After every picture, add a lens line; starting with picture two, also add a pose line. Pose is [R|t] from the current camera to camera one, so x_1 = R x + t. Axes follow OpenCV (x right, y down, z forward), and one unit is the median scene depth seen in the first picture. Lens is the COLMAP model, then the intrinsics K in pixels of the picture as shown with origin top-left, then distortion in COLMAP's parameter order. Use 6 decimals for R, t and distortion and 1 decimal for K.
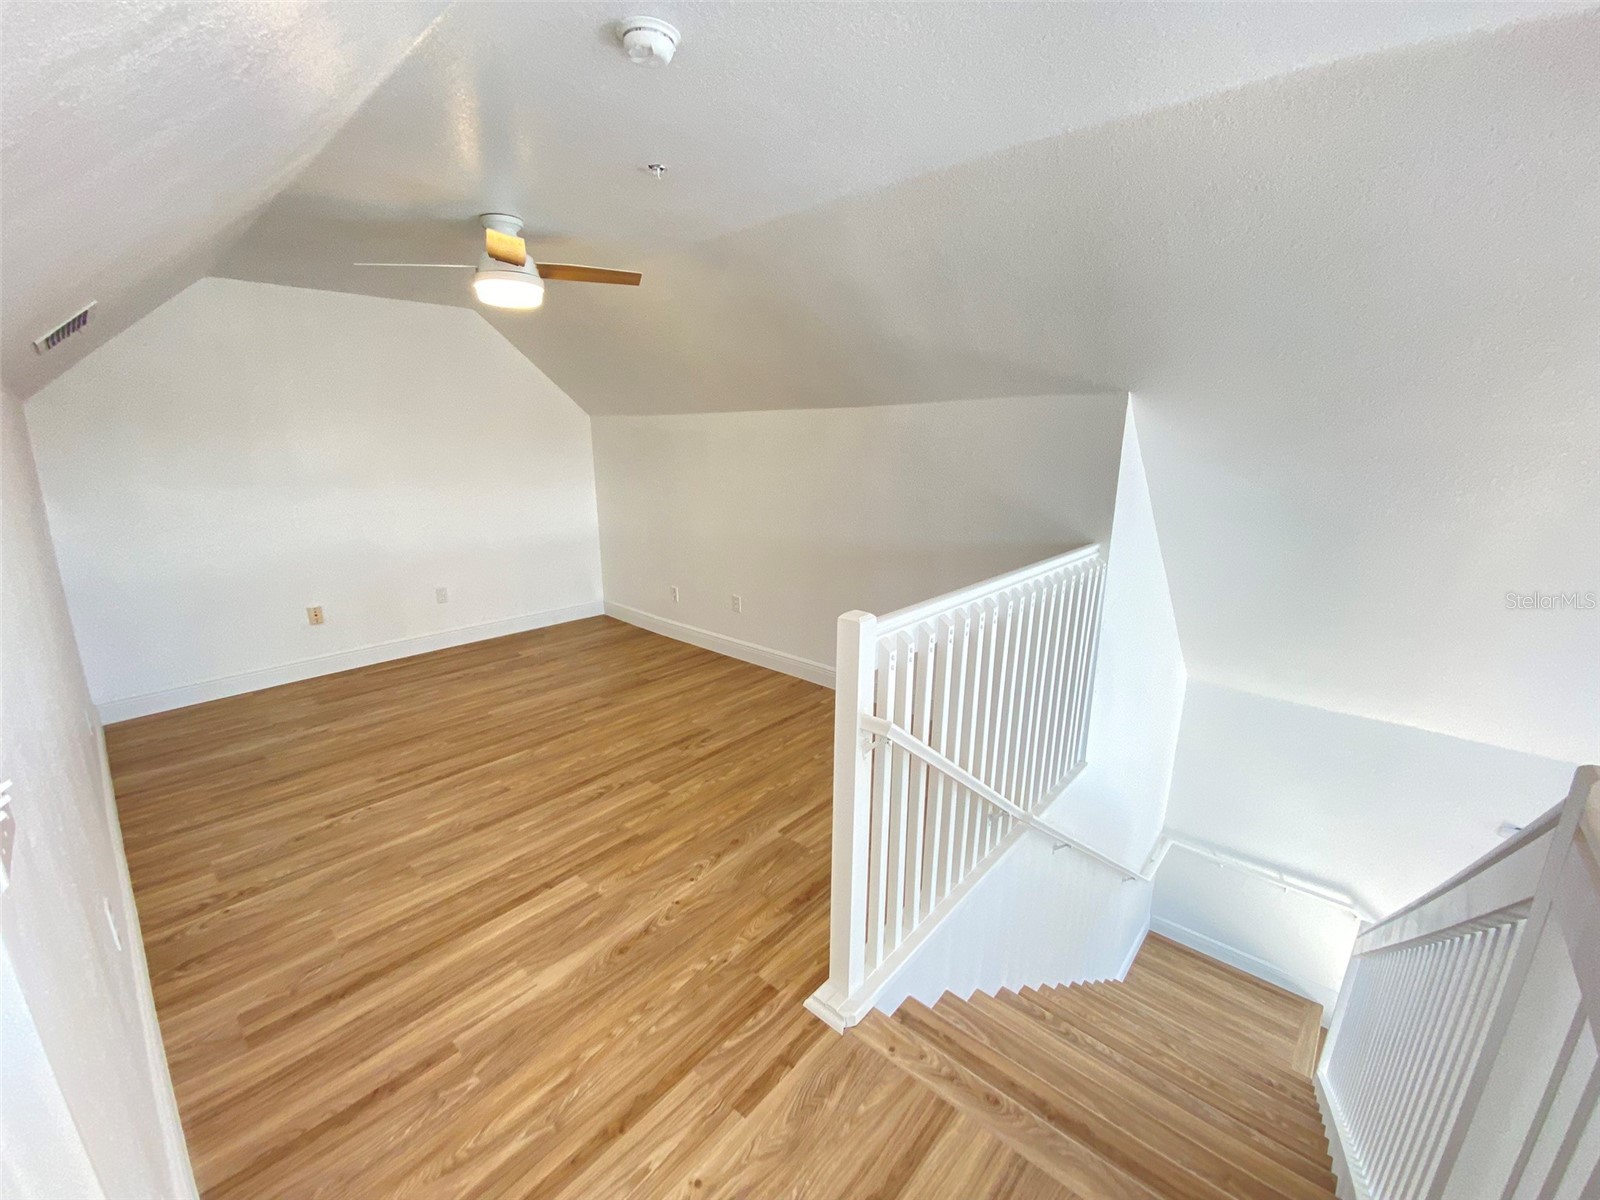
lens RADIAL K [[649.7, 0, 800.1], [0, 649.7, 602.3], [0, 0, 1]] dist [0.011732, -0.014076]
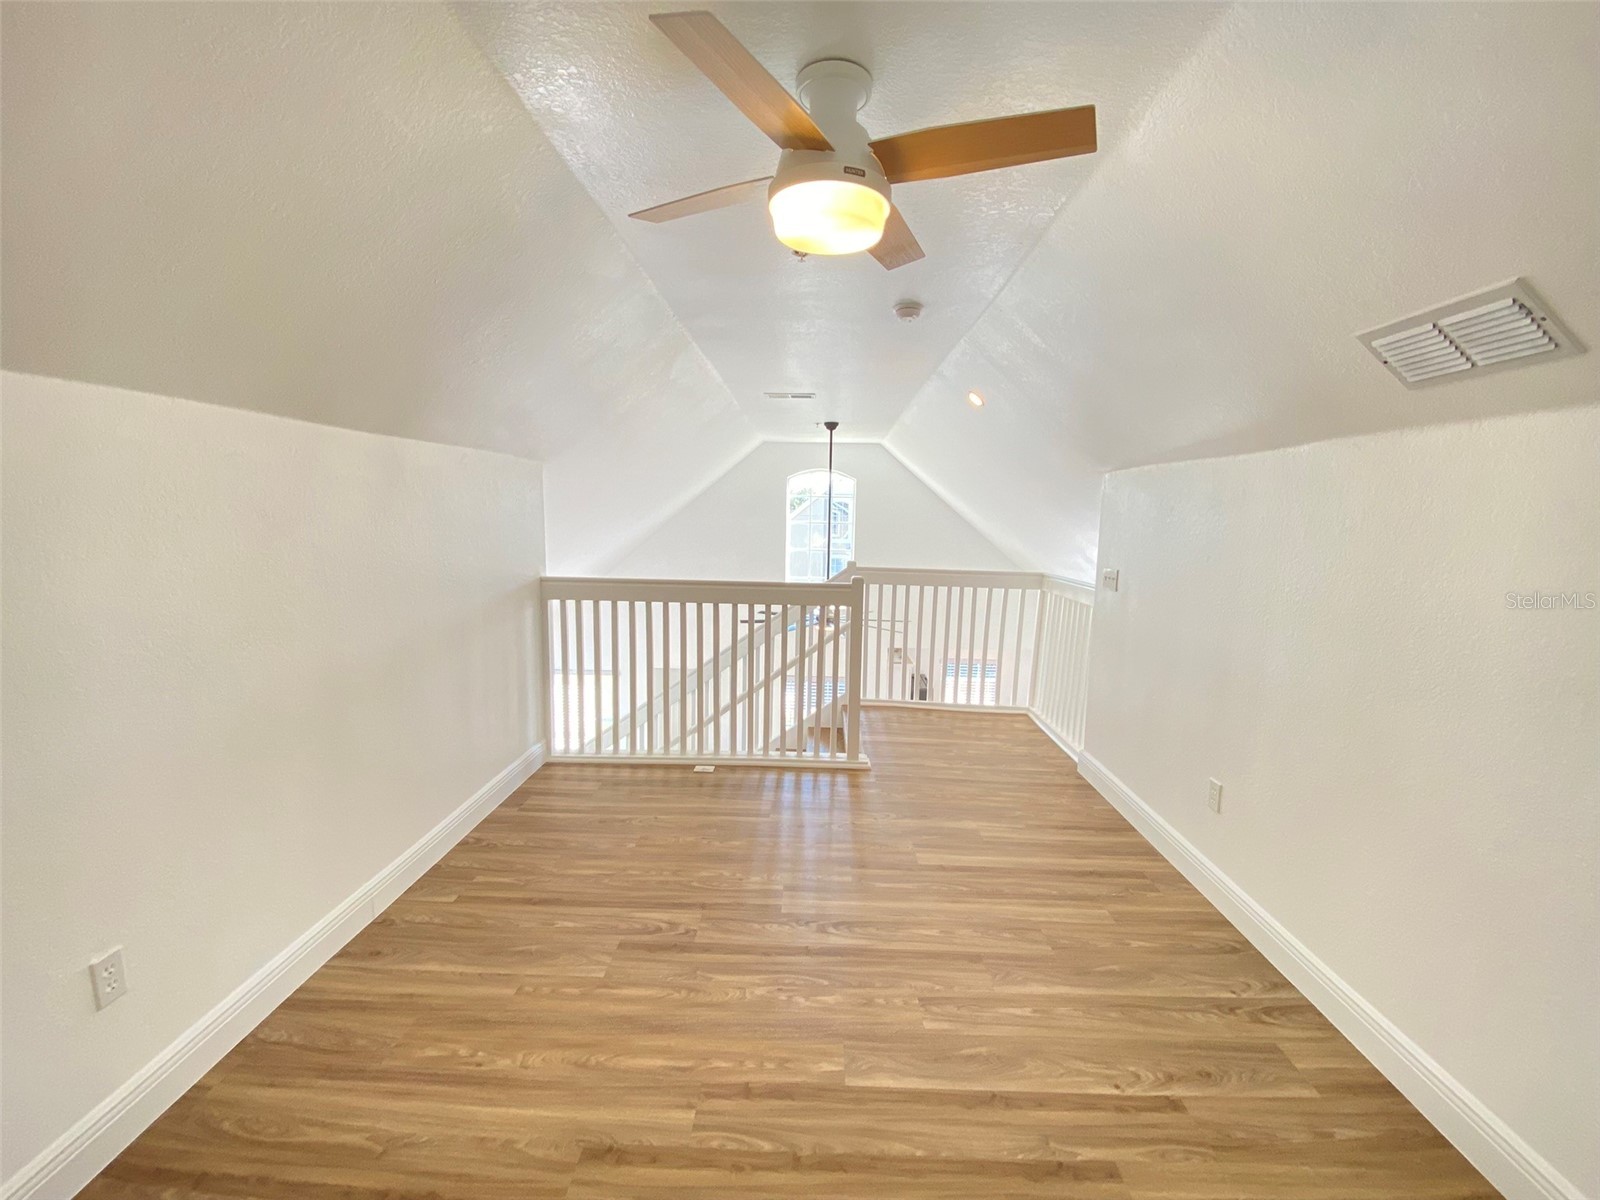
lens RADIAL K [[649.7, 0, 798.9], [0, 649.7, 607.0], [0, 0, 1]] dist [0.011732, -0.014076]
pose [[-0.641986, -0.123665, 0.756677, -0.891060], [0.170931, 0.938984, 0.298482, -0.349963], [-0.747420, 0.320961, -0.581676, 1.458900]]
